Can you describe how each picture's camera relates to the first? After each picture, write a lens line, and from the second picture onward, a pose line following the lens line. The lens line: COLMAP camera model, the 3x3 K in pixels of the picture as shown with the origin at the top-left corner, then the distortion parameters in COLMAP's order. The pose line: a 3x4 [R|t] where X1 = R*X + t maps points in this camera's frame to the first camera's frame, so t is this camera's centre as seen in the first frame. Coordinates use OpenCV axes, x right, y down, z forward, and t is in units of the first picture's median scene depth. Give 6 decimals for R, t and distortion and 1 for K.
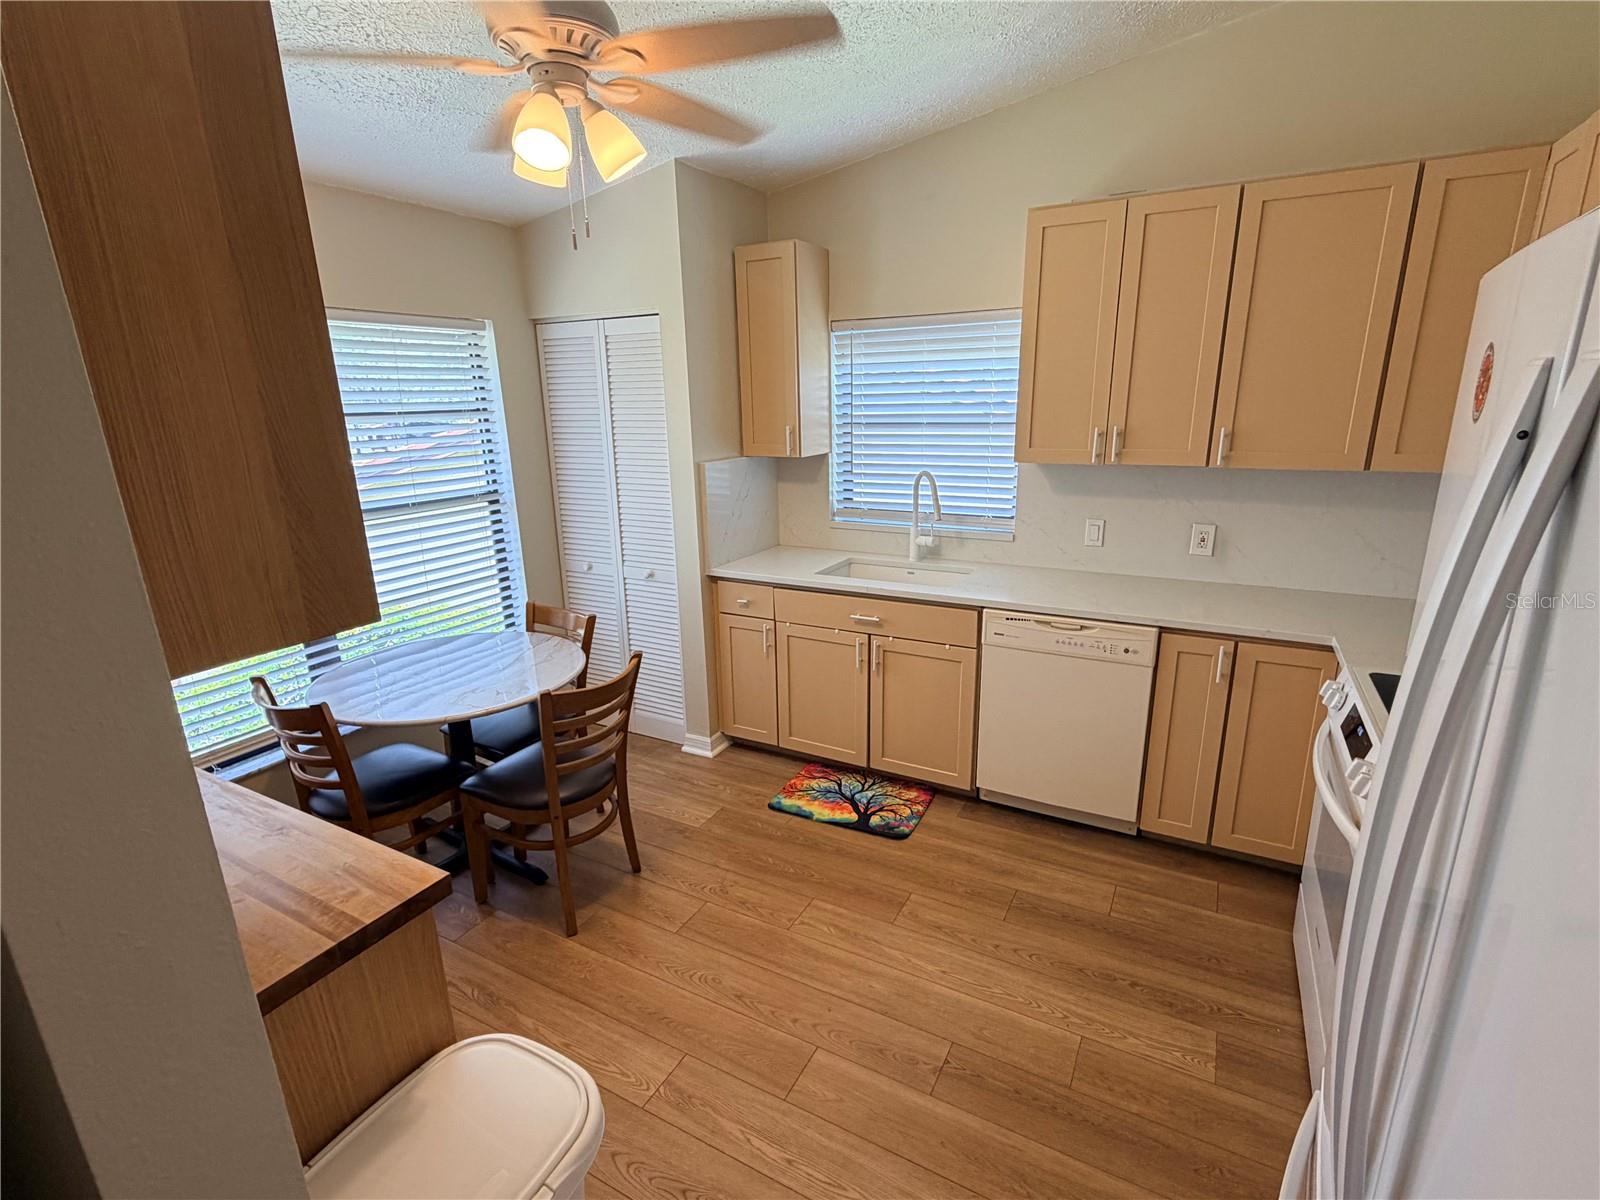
lens RADIAL K [[752.9, 0, 799.6], [0, 752.9, 602.2], [0, 0, 1]] dist [-0.001376, -0.000128]
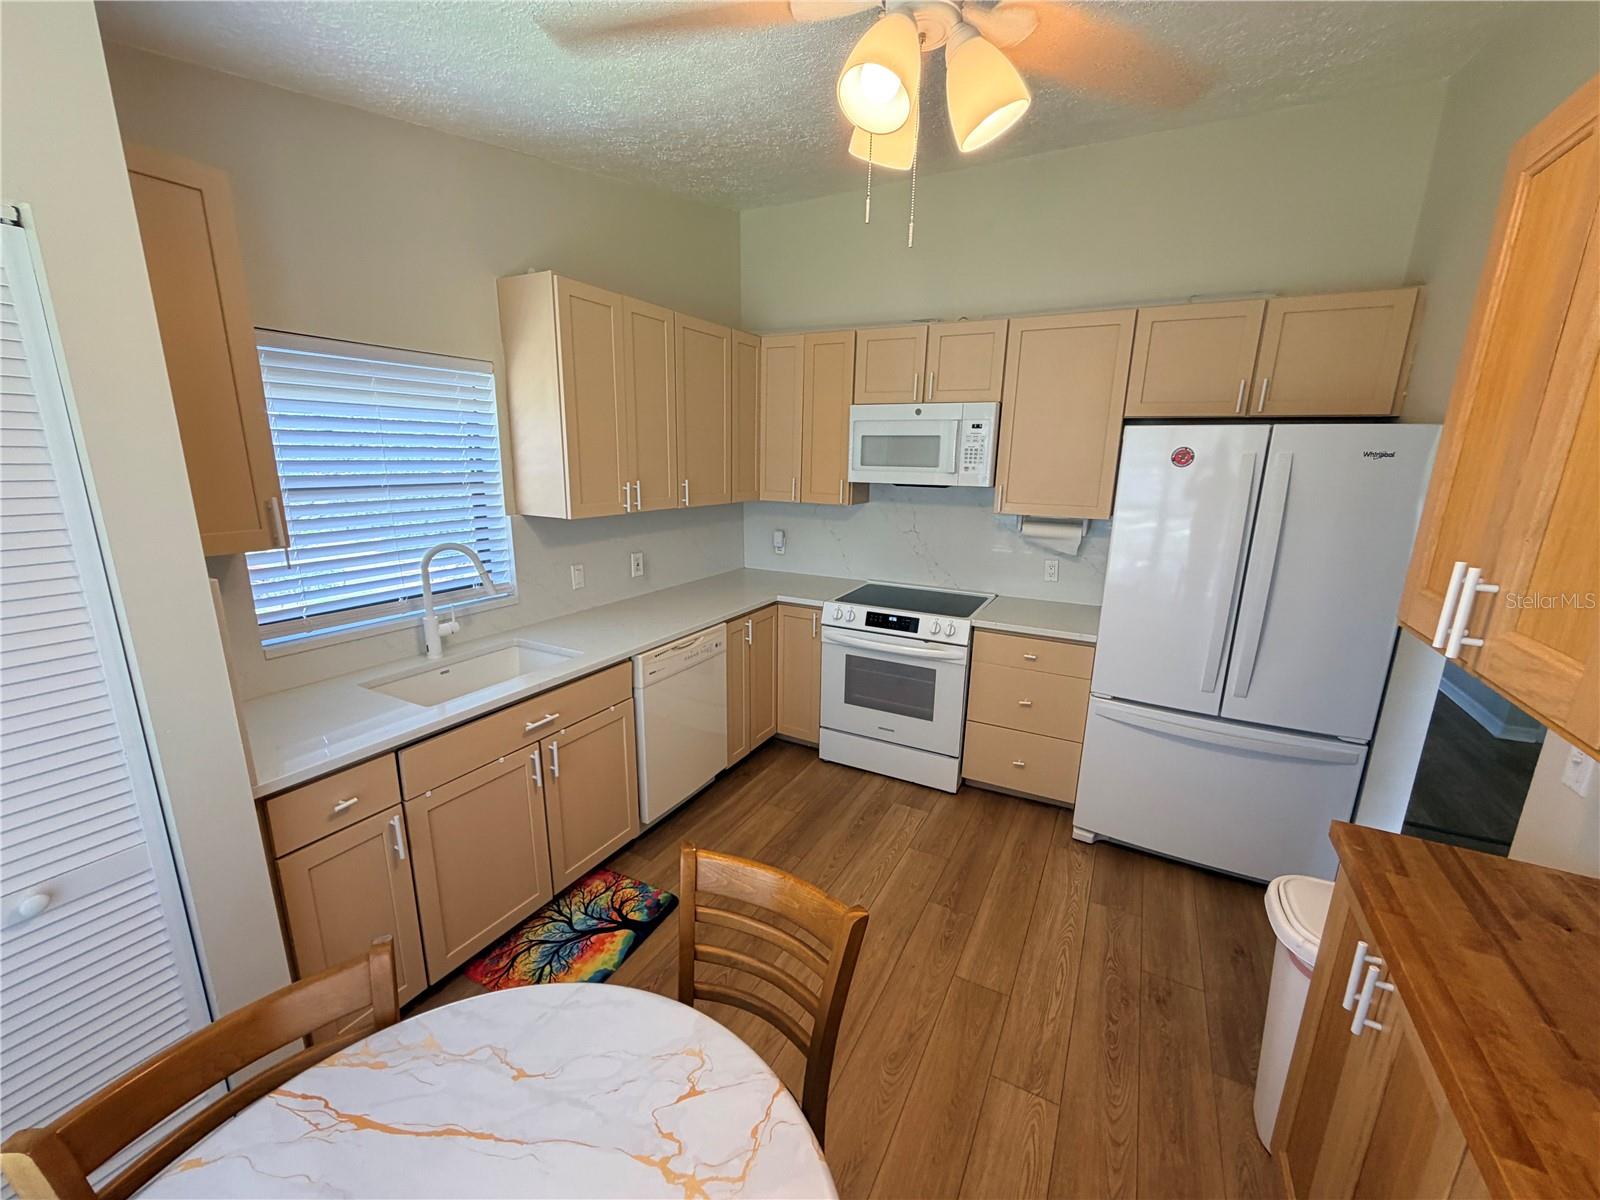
lens RADIAL K [[637.6, 0, 796.2], [0, 637.6, 605.5], [0, 0, 1]] dist [0.000321, 0.000137]
pose [[-0.004104, -0.209016, 0.977904, -0.624054], [0.248907, 0.946920, 0.203438, -0.187556], [-0.968519, 0.244242, 0.048139, 0.752658]]
